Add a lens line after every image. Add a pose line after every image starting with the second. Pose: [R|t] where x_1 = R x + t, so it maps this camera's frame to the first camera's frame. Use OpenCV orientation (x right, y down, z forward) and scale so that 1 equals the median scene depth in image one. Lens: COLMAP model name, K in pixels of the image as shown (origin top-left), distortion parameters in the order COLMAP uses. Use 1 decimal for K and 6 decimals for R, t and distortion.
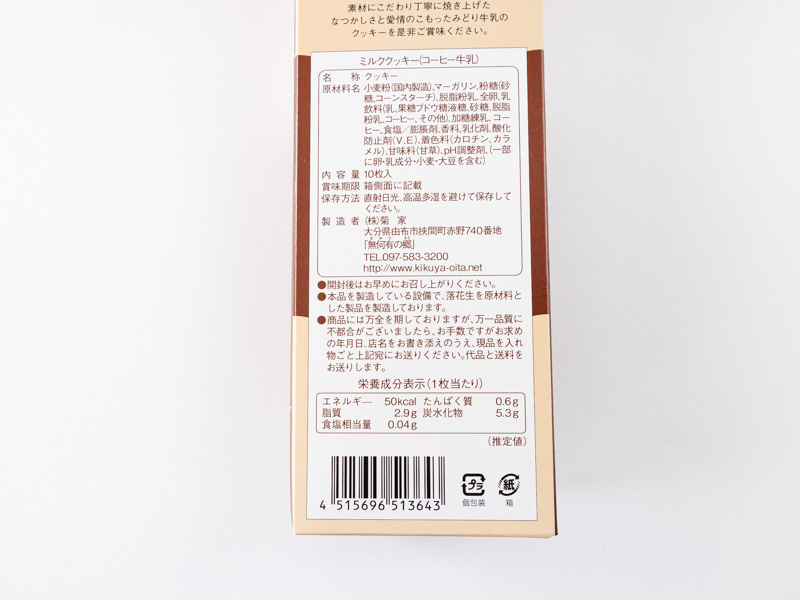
lens RADIAL K [[576.0, 0, 400.7], [0, 576.0, 299.9], [0, 0, 1]] dist [0.001829, 0.000891]
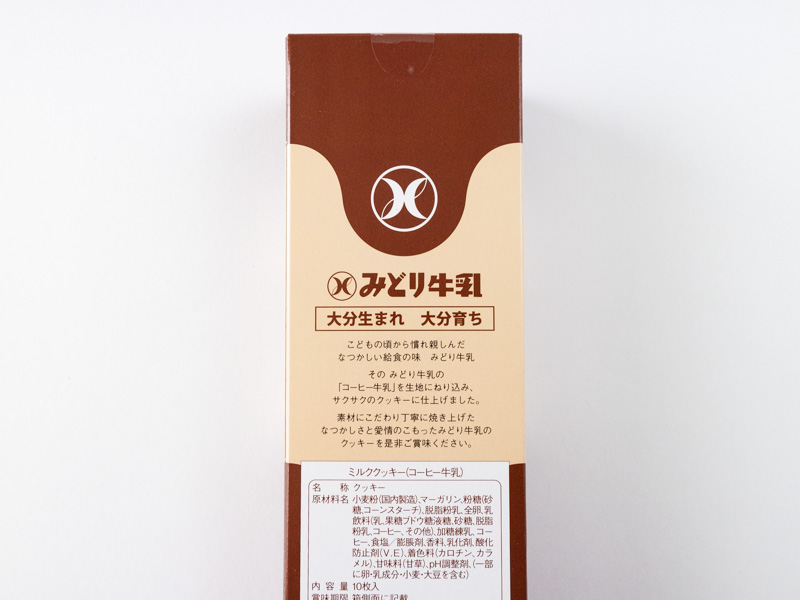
lens RADIAL K [[533.0, 0, 399.7], [0, 533.0, 299.5], [0, 0, 1]] dist [0.010639, 0.008867]
pose [[0.999690, 0.003892, 0.024574, -0.003946], [-0.004832, 0.999255, 0.038295, -0.769371], [-0.024407, -0.038402, 0.998964, 0.052593]]
